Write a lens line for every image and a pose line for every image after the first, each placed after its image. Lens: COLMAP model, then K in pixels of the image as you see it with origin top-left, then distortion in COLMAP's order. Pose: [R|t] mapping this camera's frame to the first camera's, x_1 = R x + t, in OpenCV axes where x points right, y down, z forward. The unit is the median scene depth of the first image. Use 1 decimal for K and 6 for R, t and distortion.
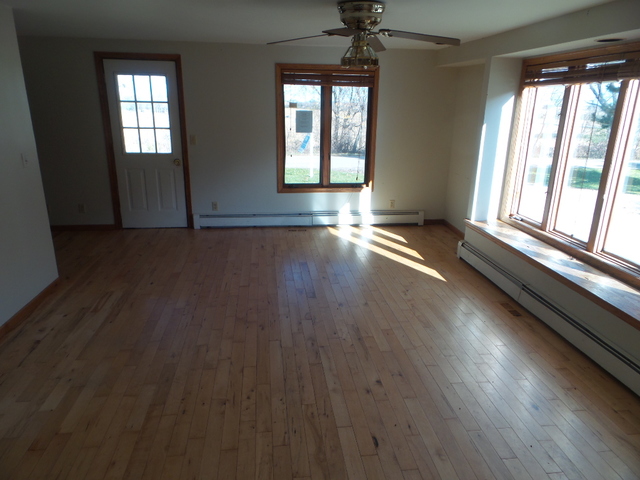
lens RADIAL K [[453.2, 0, 320.0], [0, 453.2, 240.0], [0, 0, 1]] dist [0.019684, 0.004551]
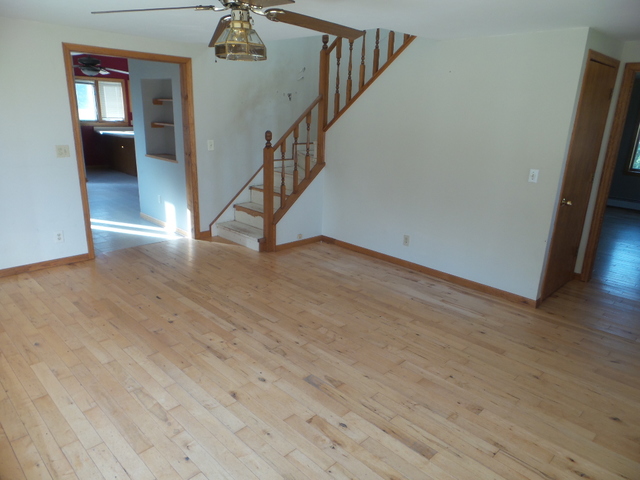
lens RADIAL K [[453.2, 0, 320.0], [0, 453.2, 240.0], [0, 0, 1]] dist [0.019684, 0.004551]
pose [[-0.789820, 0.134496, -0.598410, 0.454201], [-0.222136, 0.846696, 0.483489, -0.506790], [0.571698, 0.514798, -0.638861, 1.655932]]
